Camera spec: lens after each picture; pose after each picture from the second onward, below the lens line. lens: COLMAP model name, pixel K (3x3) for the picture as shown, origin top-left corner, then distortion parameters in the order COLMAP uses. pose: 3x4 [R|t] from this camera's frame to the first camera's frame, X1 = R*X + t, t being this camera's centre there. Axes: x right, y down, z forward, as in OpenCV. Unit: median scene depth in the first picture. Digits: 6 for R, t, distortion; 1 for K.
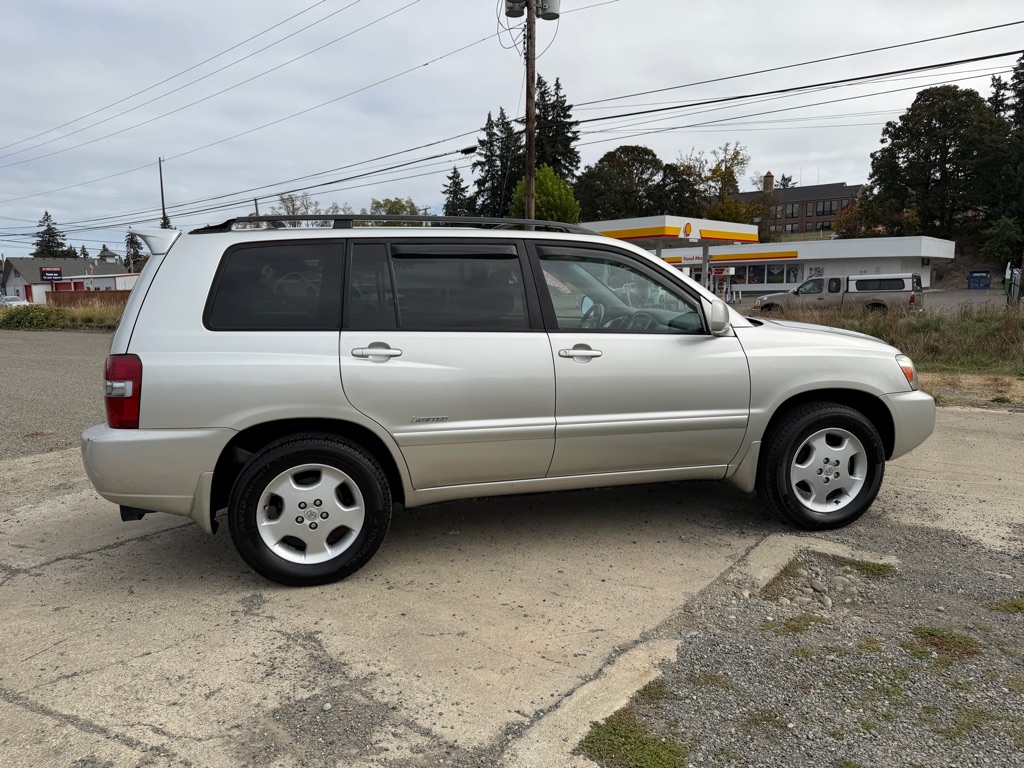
lens RADIAL K [[714.4, 0, 512.0], [0, 714.4, 399.2], [0, 0, 1]] dist [0.041235, -0.058920]
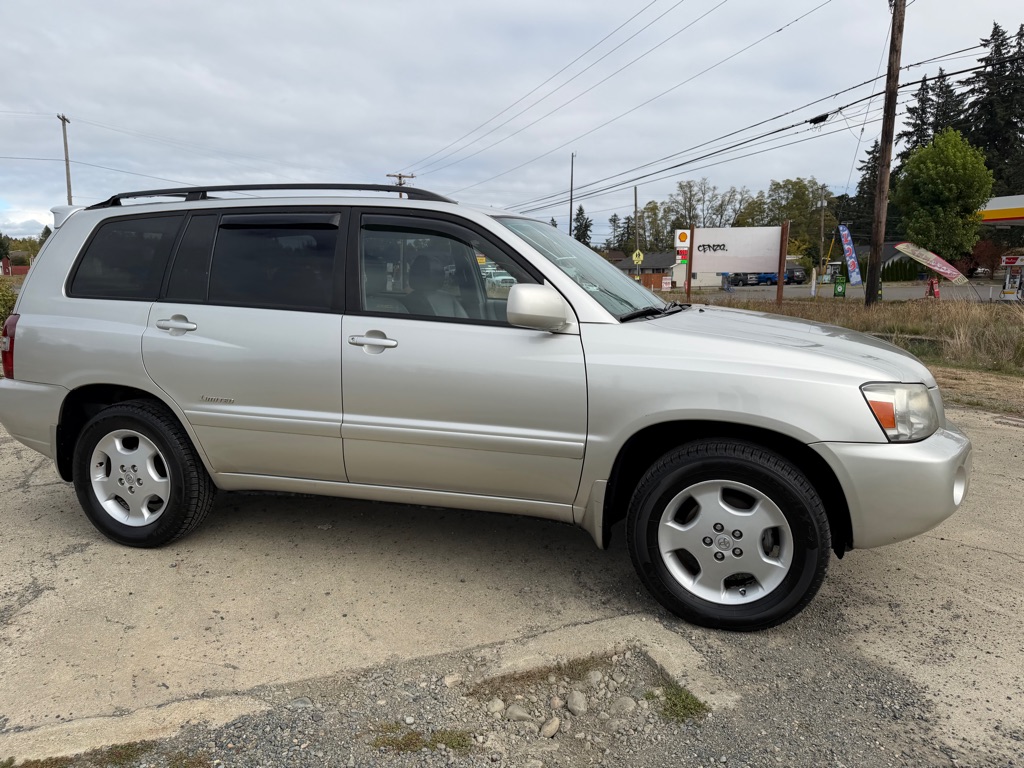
lens RADIAL K [[717.5, 0, 512.0], [0, 717.5, 384.0], [0, 0, 1]] dist [0.015112, -0.020059]
pose [[0.859560, 0.096527, -0.501837, 0.625177], [-0.097148, 0.994956, 0.024979, -0.048528], [0.501717, 0.027281, 0.864602, 0.332548]]
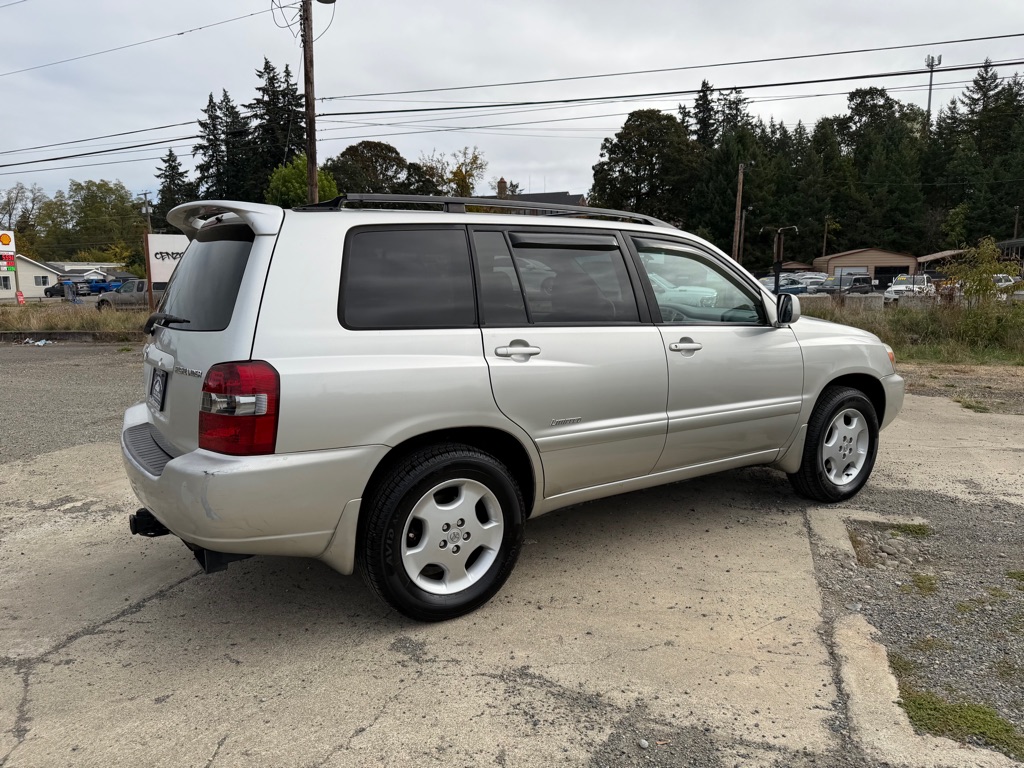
lens RADIAL K [[715.7, 0, 511.2], [0, 715.7, 400.0], [0, 0, 1]] dist [0.039455, -0.054688]
pose [[0.937143, -0.048412, 0.345571, -0.452722], [0.047079, 0.998816, 0.012256, -0.012920], [-0.345755, 0.004784, 0.938313, 0.135641]]
